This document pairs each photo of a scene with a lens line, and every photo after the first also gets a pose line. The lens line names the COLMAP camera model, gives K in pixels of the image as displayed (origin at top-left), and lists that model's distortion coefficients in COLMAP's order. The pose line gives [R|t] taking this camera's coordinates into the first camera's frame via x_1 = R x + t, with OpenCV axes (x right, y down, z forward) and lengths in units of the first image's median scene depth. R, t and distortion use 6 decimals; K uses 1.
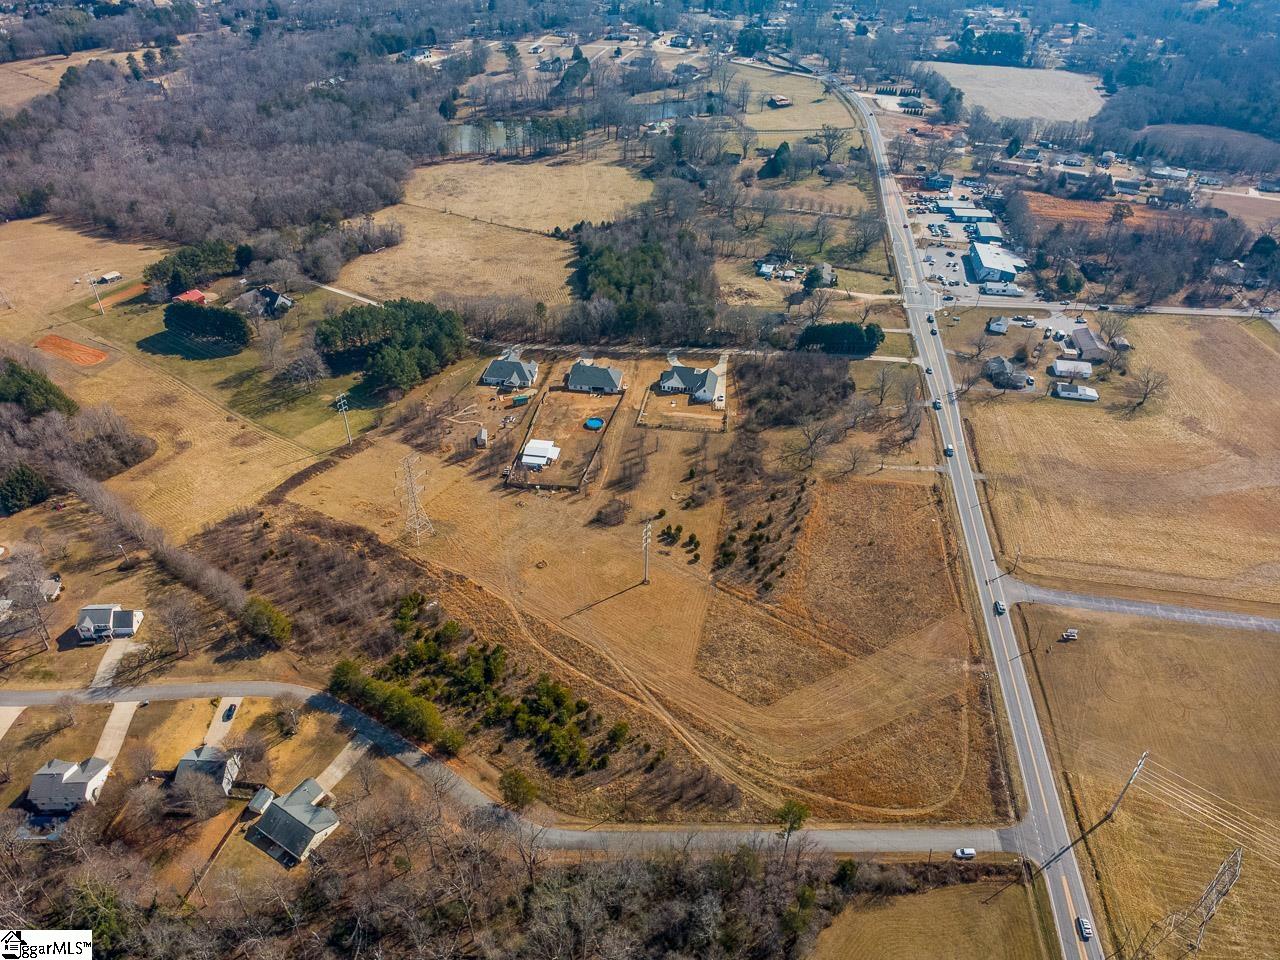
lens RADIAL K [[898.7, 0, 634.7], [0, 898.7, 481.2], [0, 0, 1]] dist [0.003971, 0.001659]
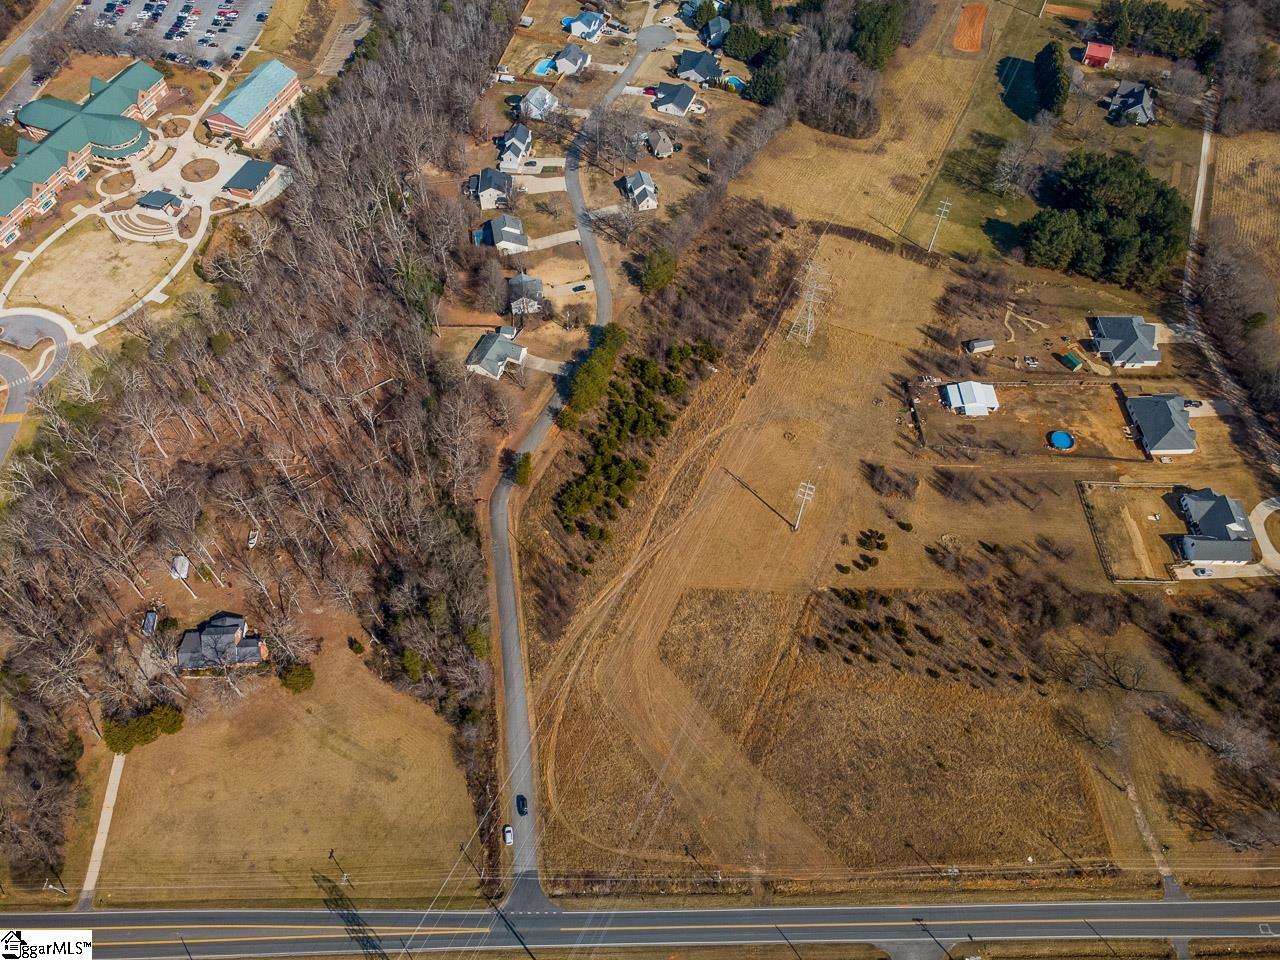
lens RADIAL K [[928.1, 0, 614.8], [0, 928.1, 496.7], [0, 0, 1]] dist [0.002480, 0.002212]
pose [[0.150717, 0.810177, -0.566478, 0.467014], [-0.587934, 0.534129, 0.607486, -0.353940], [0.794744, 0.241493, 0.556833, 0.285197]]
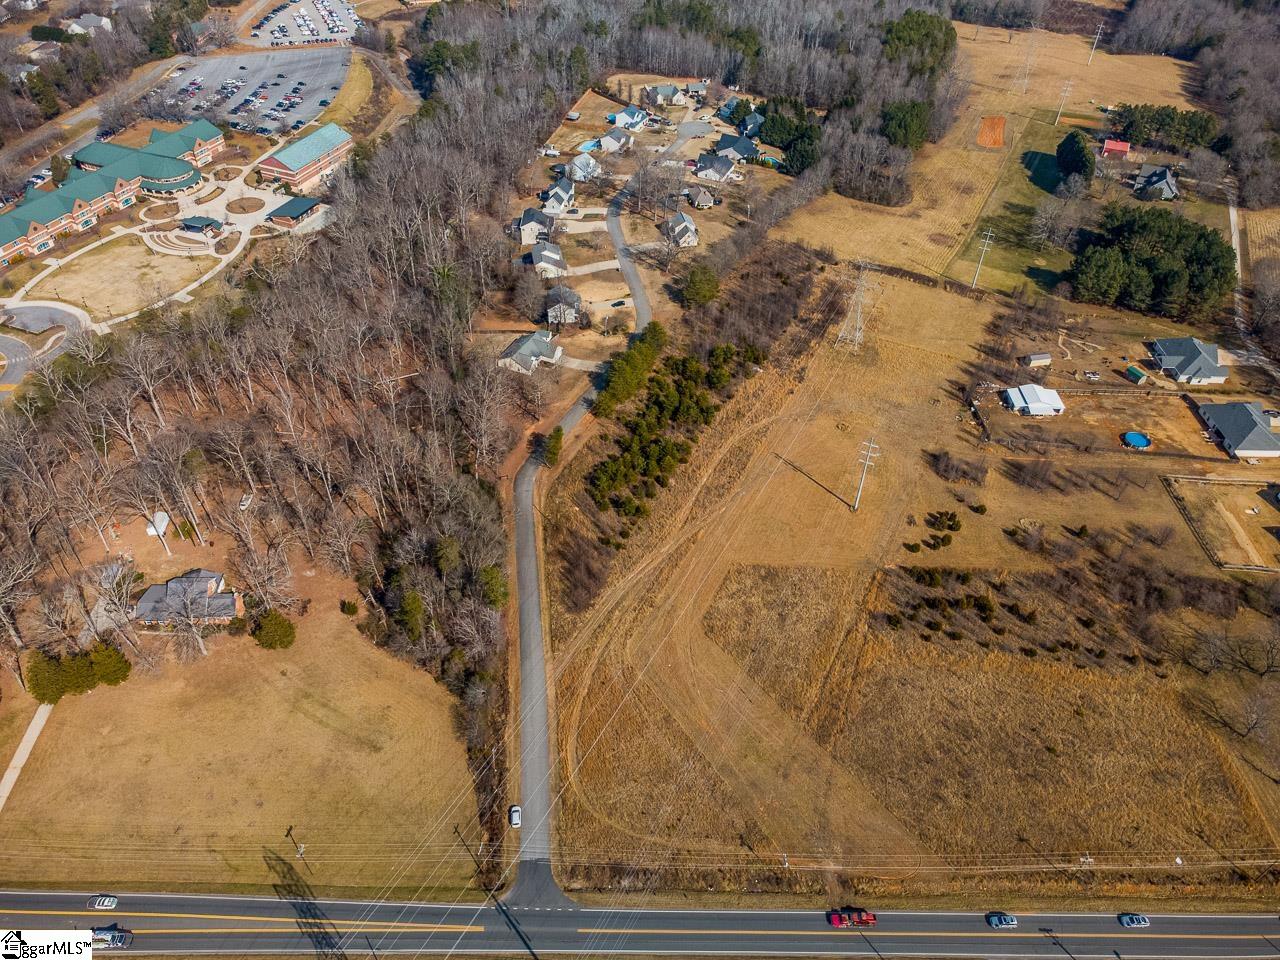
lens RADIAL K [[908.6, 0, 641.4], [0, 908.6, 474.2], [0, 0, 1]] dist [0.001511, 0.003809]
pose [[0.134502, 0.654001, -0.744441, 0.549617], [-0.611085, 0.646147, 0.457241, -0.161433], [0.780054, 0.393417, 0.486558, 0.392599]]
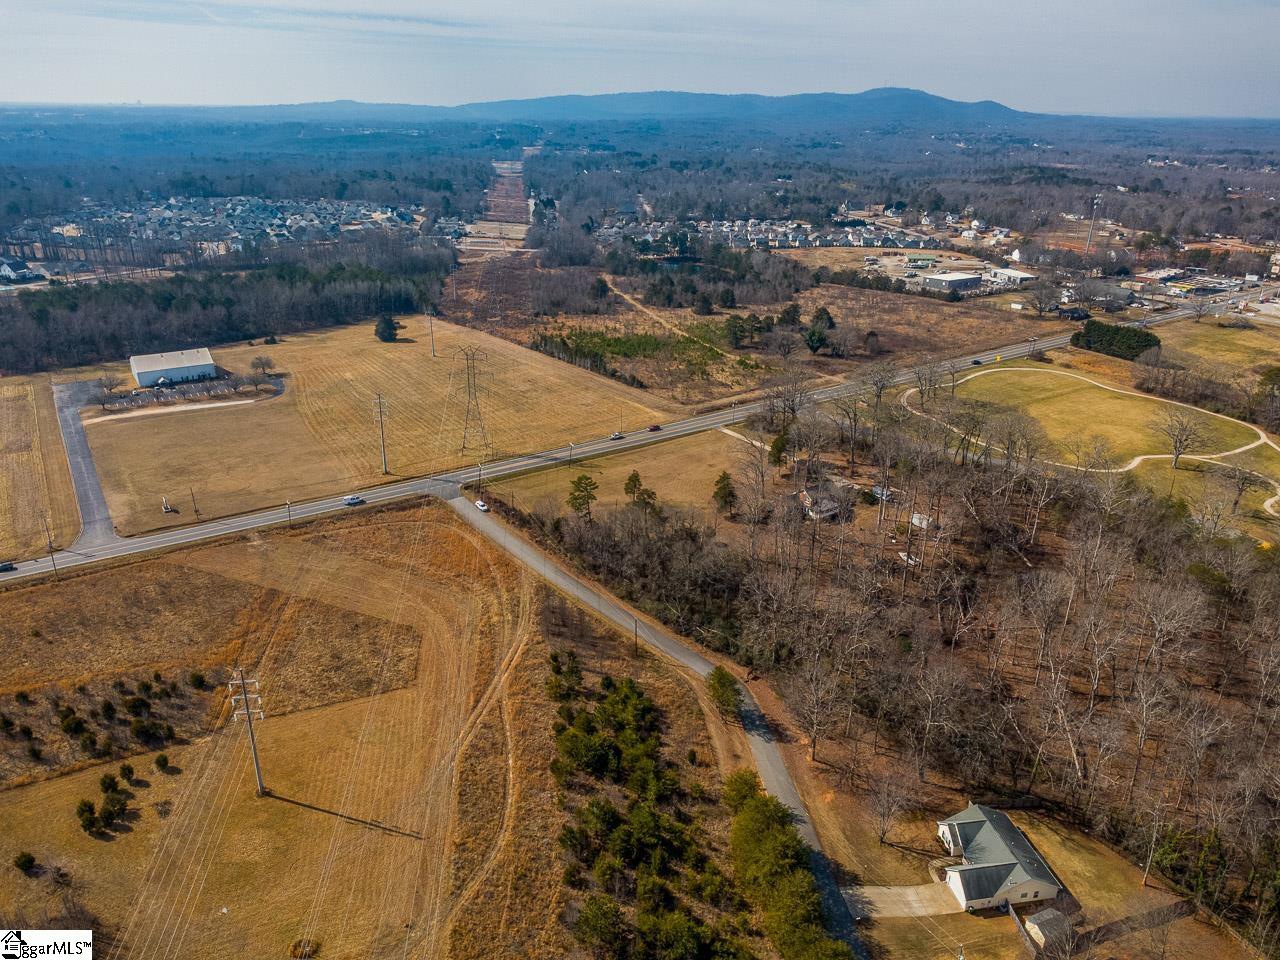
lens RADIAL K [[898.7, 0, 634.7], [0, 898.7, 481.2], [0, 0, 1]] dist [0.003971, 0.001659]
pose [[-0.668881, -0.312040, 0.674707, -0.396468], [0.423482, 0.586005, 0.690841, -0.244080], [-0.610952, 0.747816, -0.259824, 0.805957]]
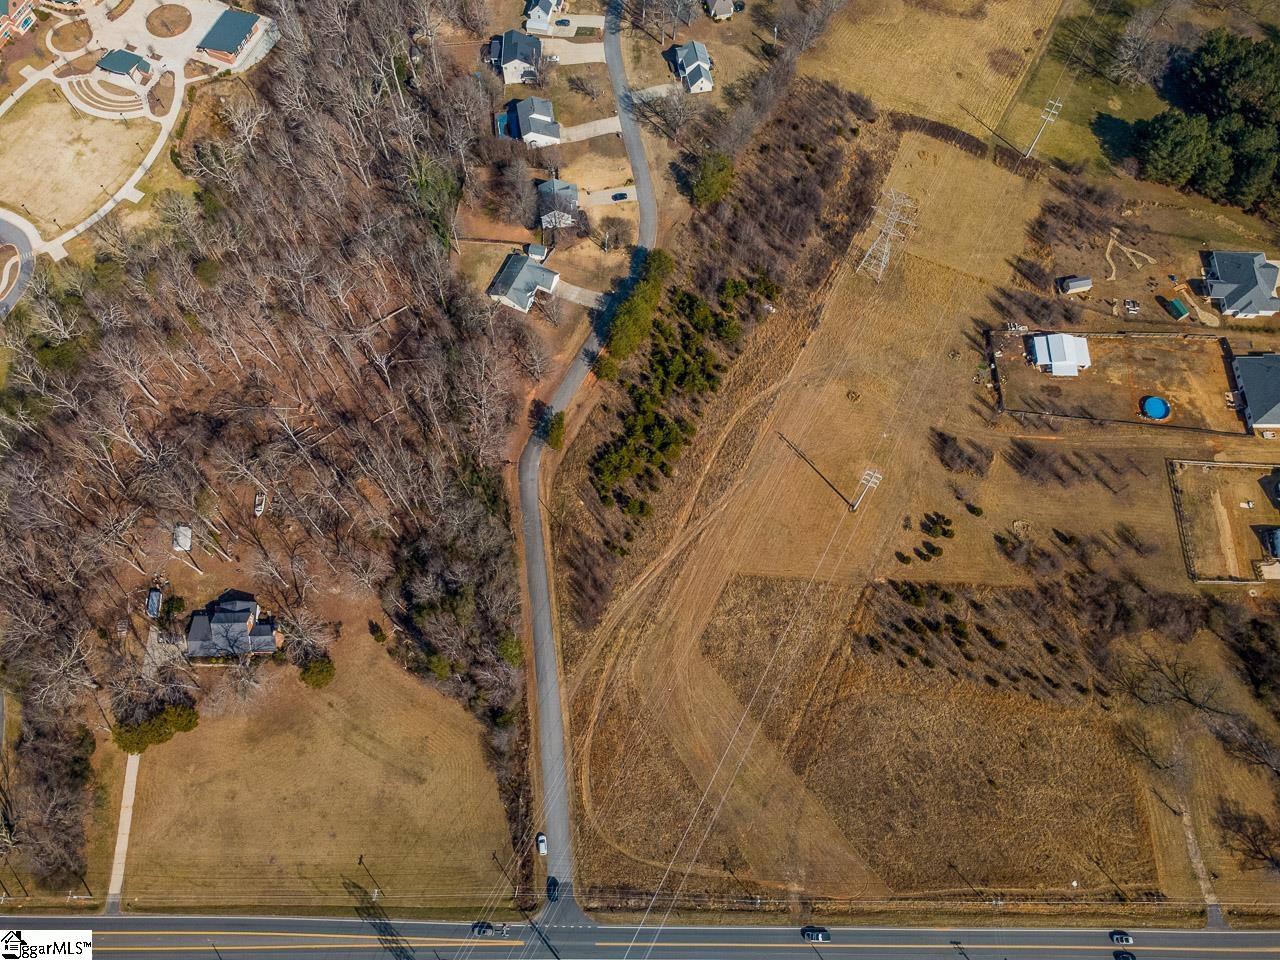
lens RADIAL K [[929.7, 0, 638.7], [0, 929.7, 528.1], [0, 0, 1]] dist [-0.000588, 0.005881]
pose [[0.130622, 0.922425, -0.363415, 0.299839], [-0.601140, 0.365177, 0.710828, -0.357588], [0.788396, 0.125614, 0.602207, 0.289070]]
